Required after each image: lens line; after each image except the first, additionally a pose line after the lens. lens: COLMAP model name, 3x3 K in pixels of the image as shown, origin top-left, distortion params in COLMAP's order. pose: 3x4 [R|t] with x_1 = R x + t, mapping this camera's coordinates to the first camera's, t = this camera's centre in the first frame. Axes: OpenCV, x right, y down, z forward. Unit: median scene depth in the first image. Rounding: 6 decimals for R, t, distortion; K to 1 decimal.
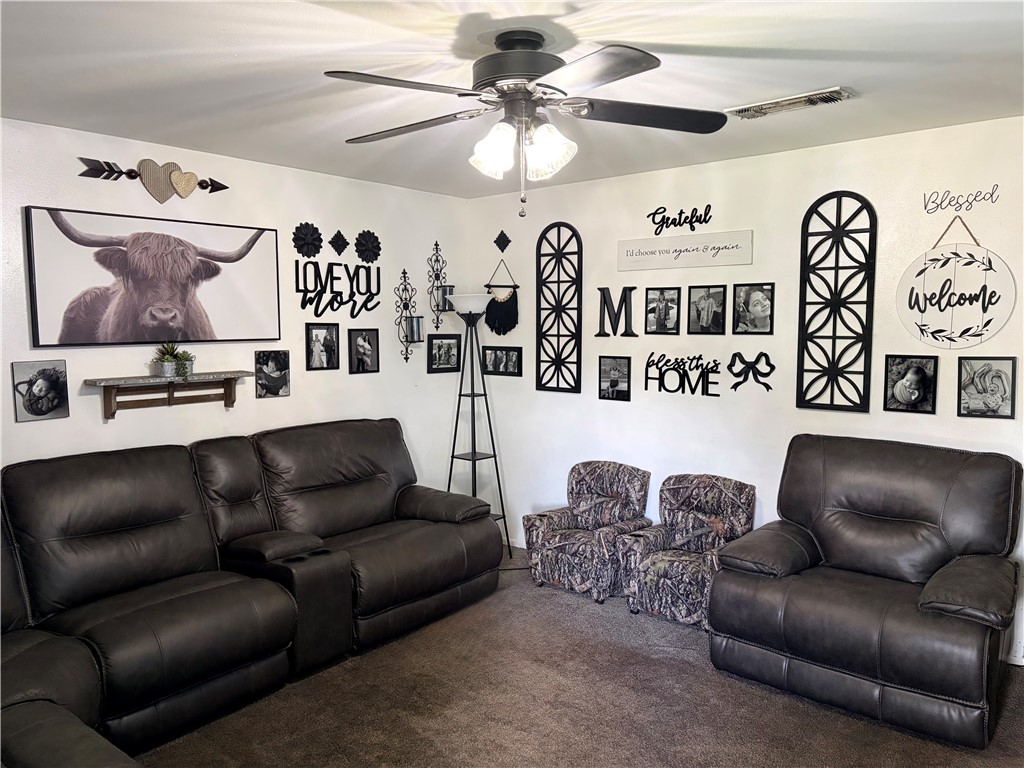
lens RADIAL K [[771.6, 0, 505.1], [0, 771.6, 386.3], [0, 0, 1]] dist [0.061428, -0.070088]
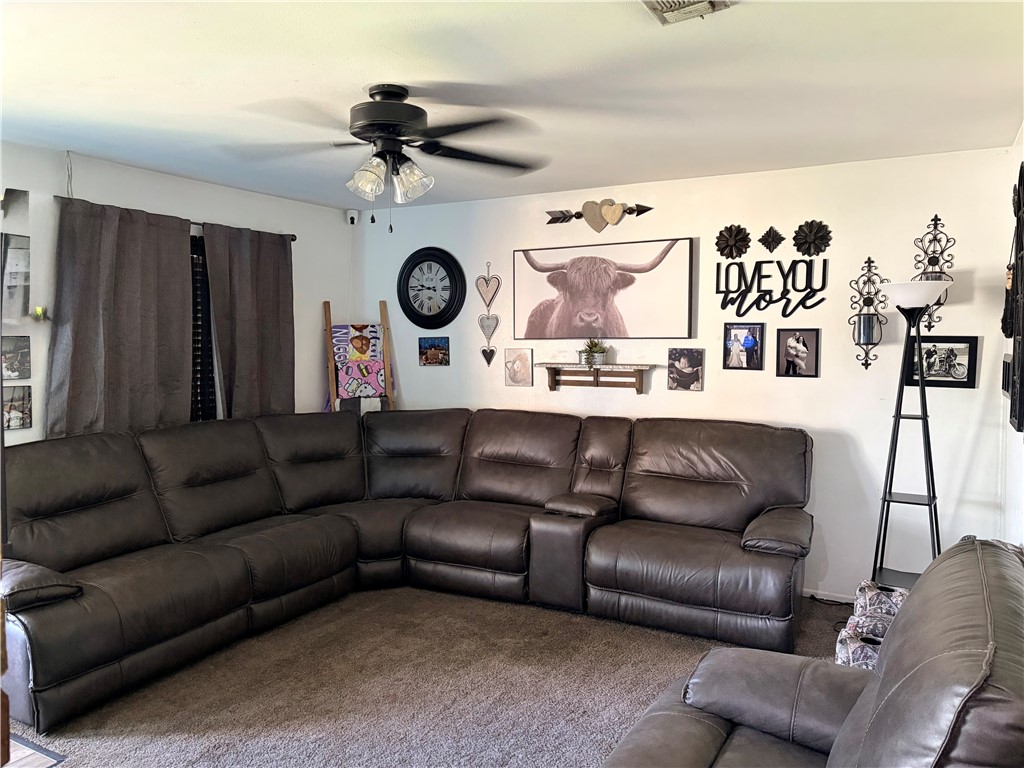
lens RADIAL K [[771.6, 0, 511.7], [0, 771.6, 386.6], [0, 0, 1]] dist [0.061428, -0.070088]
pose [[0.204176, 0.076694, -0.975925, 0.636376], [-0.077029, 0.995094, 0.062085, -0.035891], [0.975899, 0.062498, 0.209082, 0.465555]]
